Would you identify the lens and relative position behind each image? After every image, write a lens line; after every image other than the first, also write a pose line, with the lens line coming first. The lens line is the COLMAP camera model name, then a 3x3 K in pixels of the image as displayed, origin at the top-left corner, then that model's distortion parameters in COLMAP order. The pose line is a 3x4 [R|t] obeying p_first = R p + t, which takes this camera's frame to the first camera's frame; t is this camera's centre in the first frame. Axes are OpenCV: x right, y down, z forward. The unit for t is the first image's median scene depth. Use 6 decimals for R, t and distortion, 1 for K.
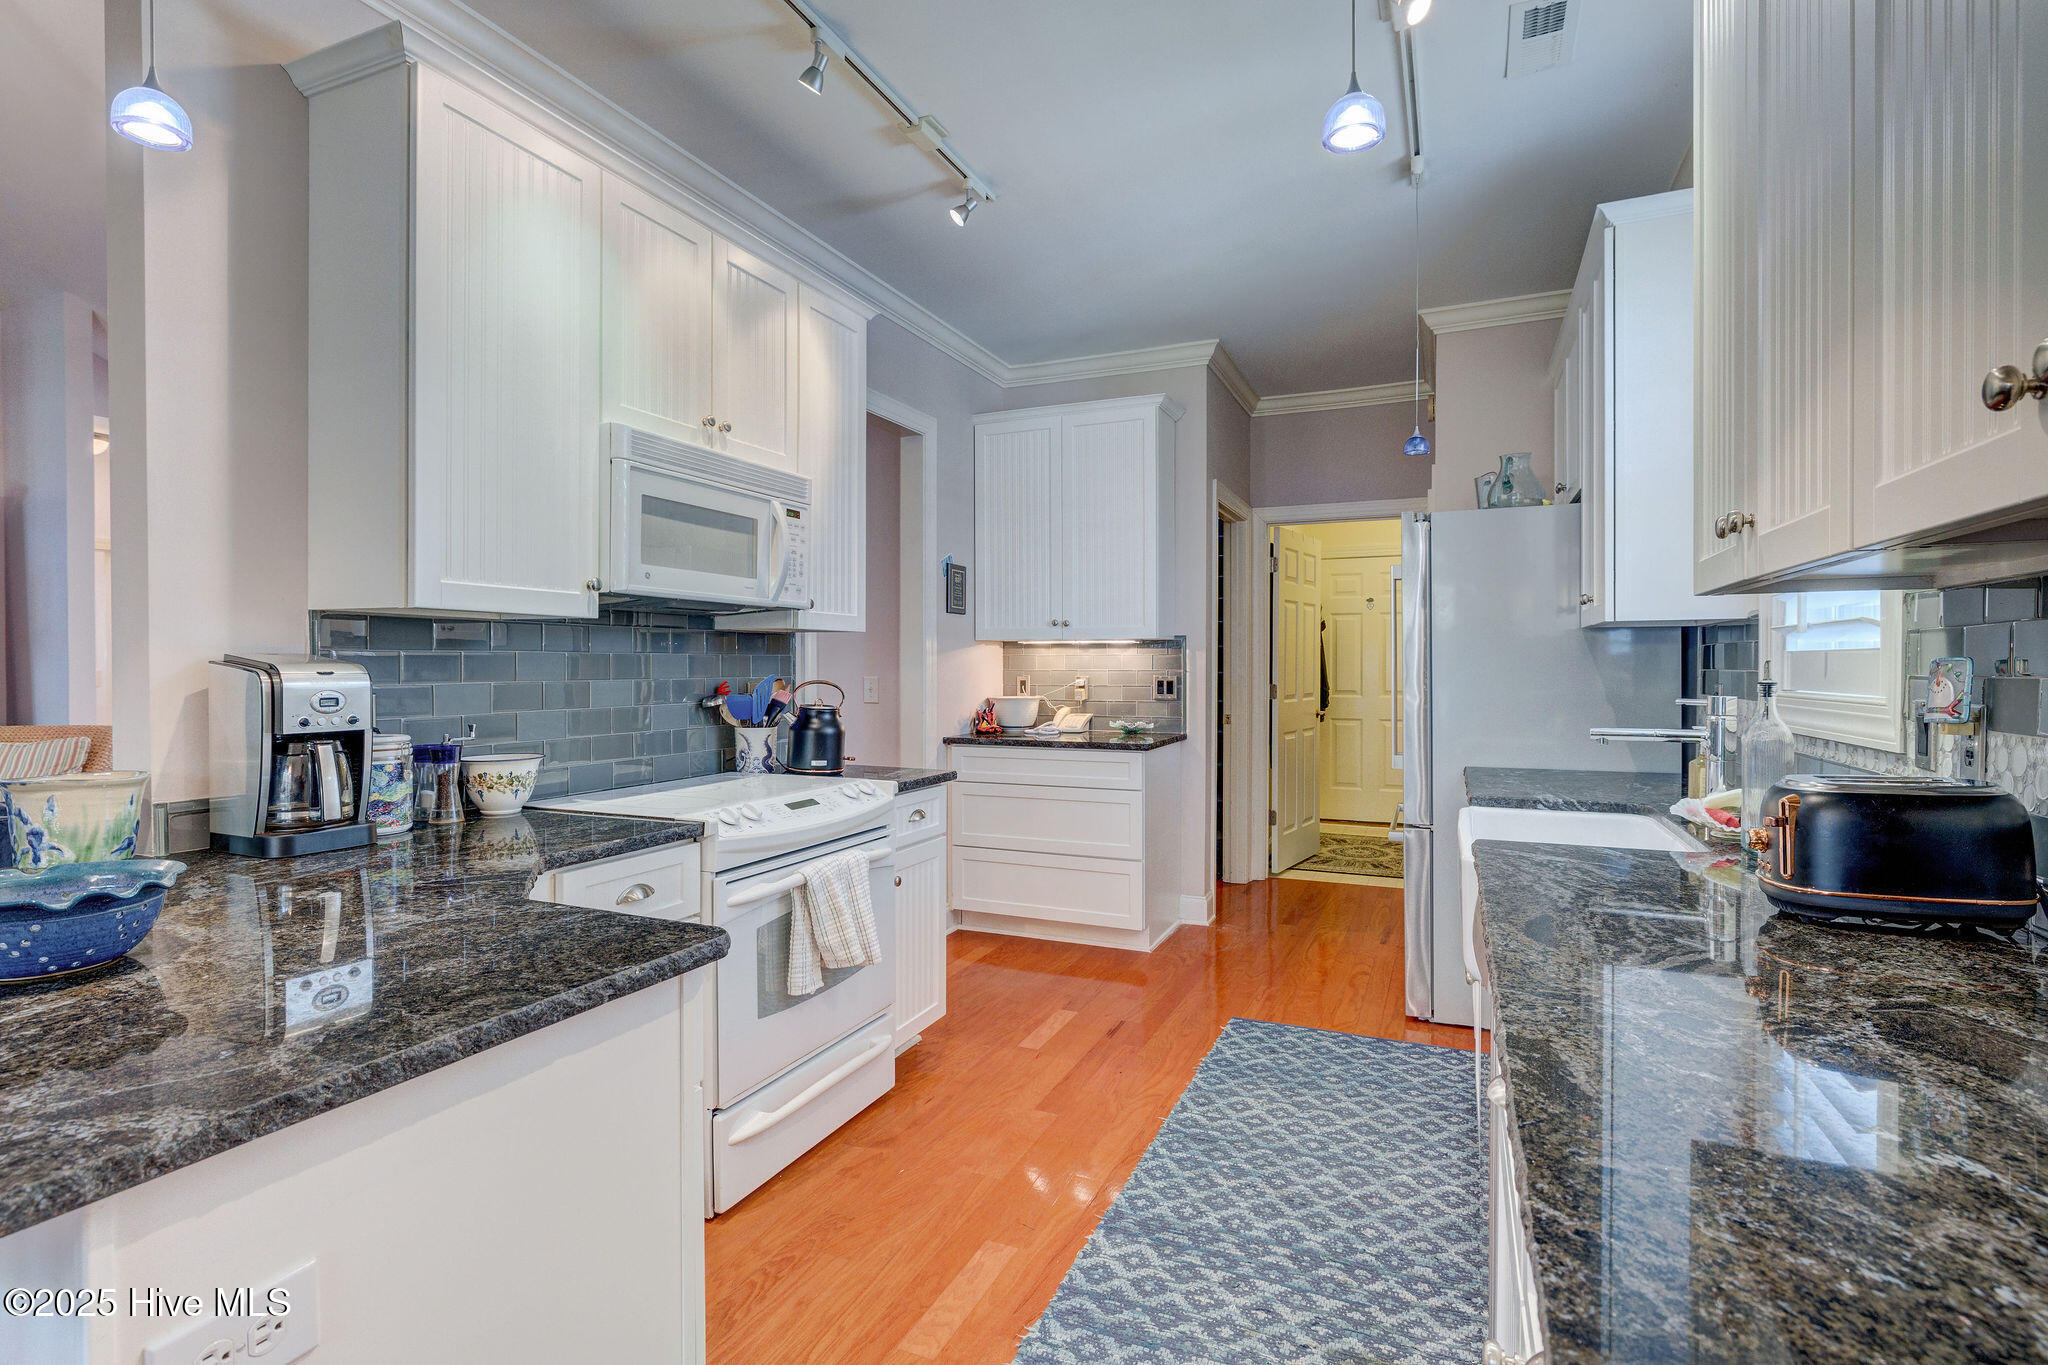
lens RADIAL K [[996.3, 0, 1013.7], [0, 996.3, 690.6], [0, 0, 1]] dist [0.000552, -0.000023]
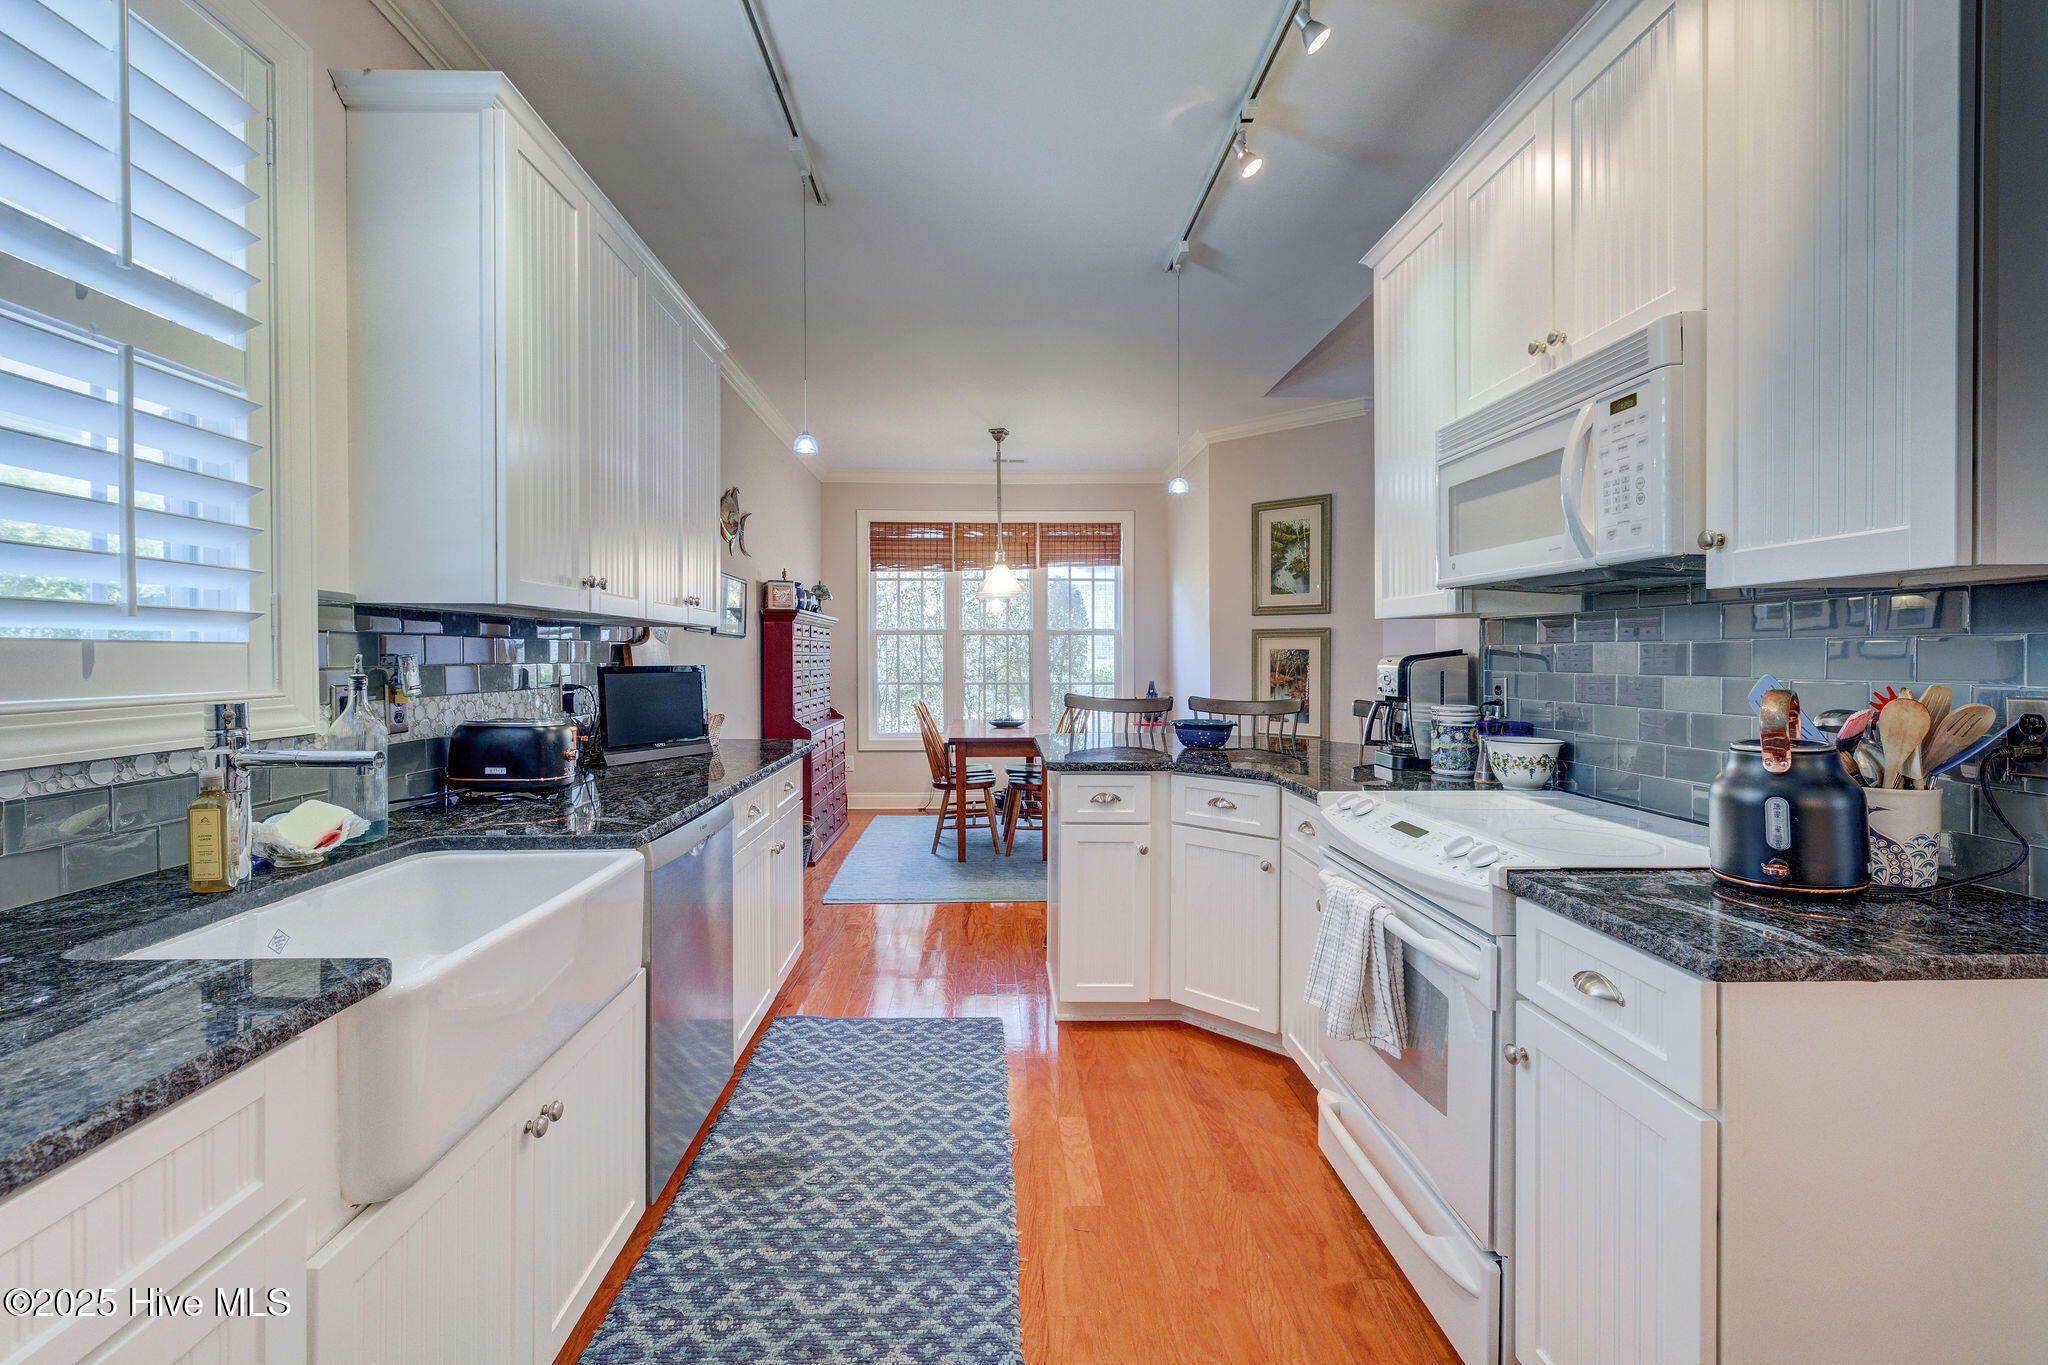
lens RADIAL K [[876.4, 0, 1002.8], [0, 876.4, 668.8], [0, 0, 1]] dist [-0.000484, -0.000118]
pose [[-0.905748, 0.007260, -0.423754, 0.457426], [-0.009383, 0.999265, 0.037175, -0.046936], [0.423712, 0.037648, -0.905014, 1.768972]]
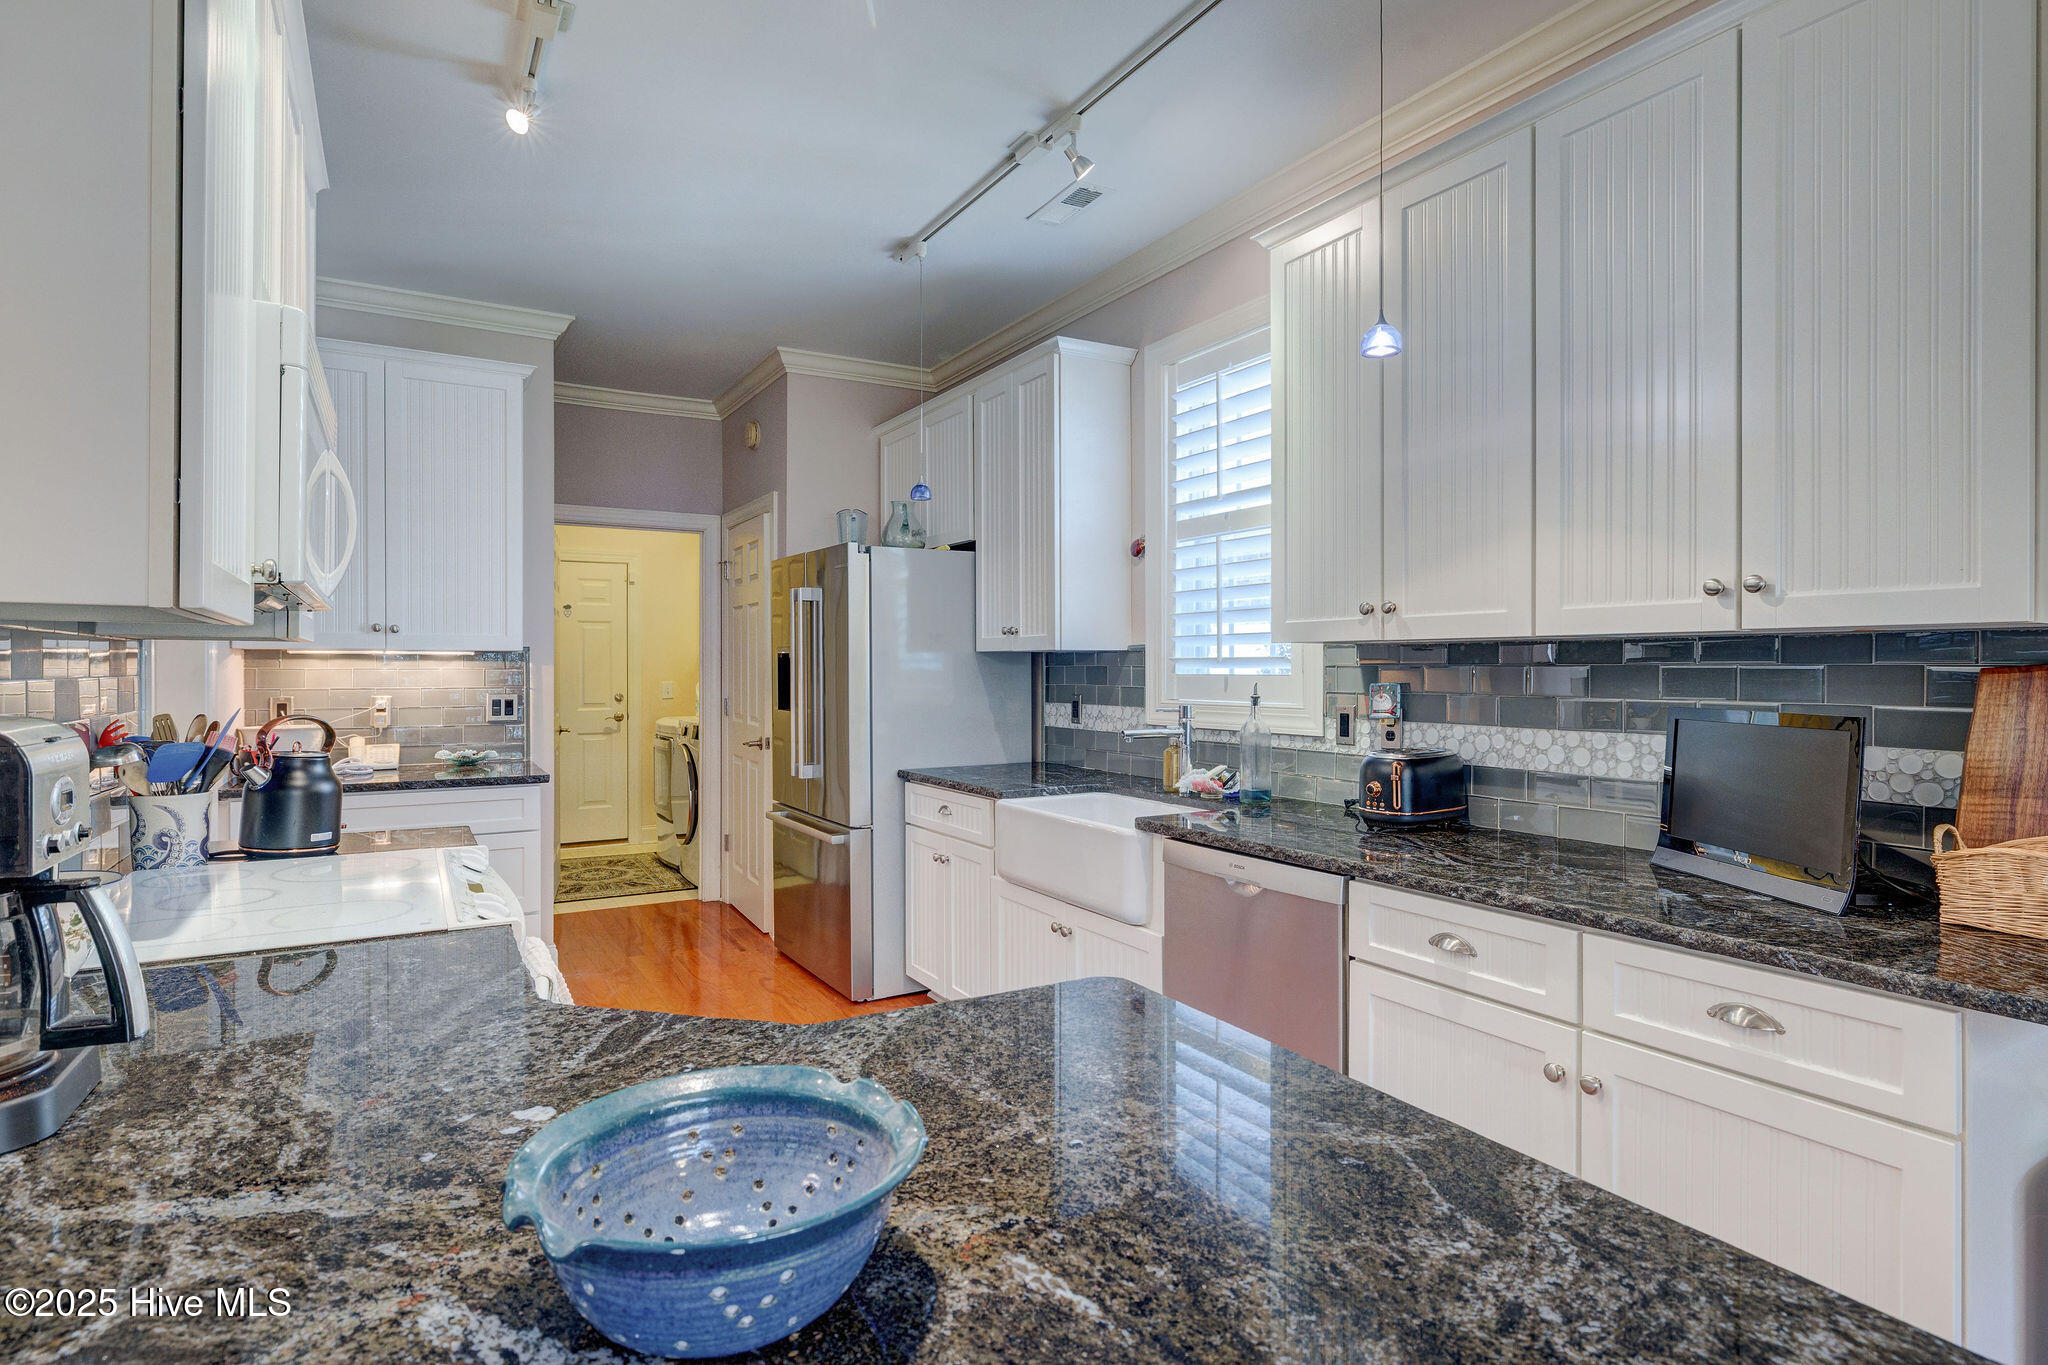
lens RADIAL K [[1053.8, 0, 1024.0], [0, 1053.8, 682.5], [0, 0, 1]] dist [-0.002150, -0.000373]
pose [[0.578712, -0.009014, 0.815482, -0.699772], [0.020392, 0.999786, -0.003420, -0.027449], [-0.815277, 0.018609, 0.578772, 0.277614]]
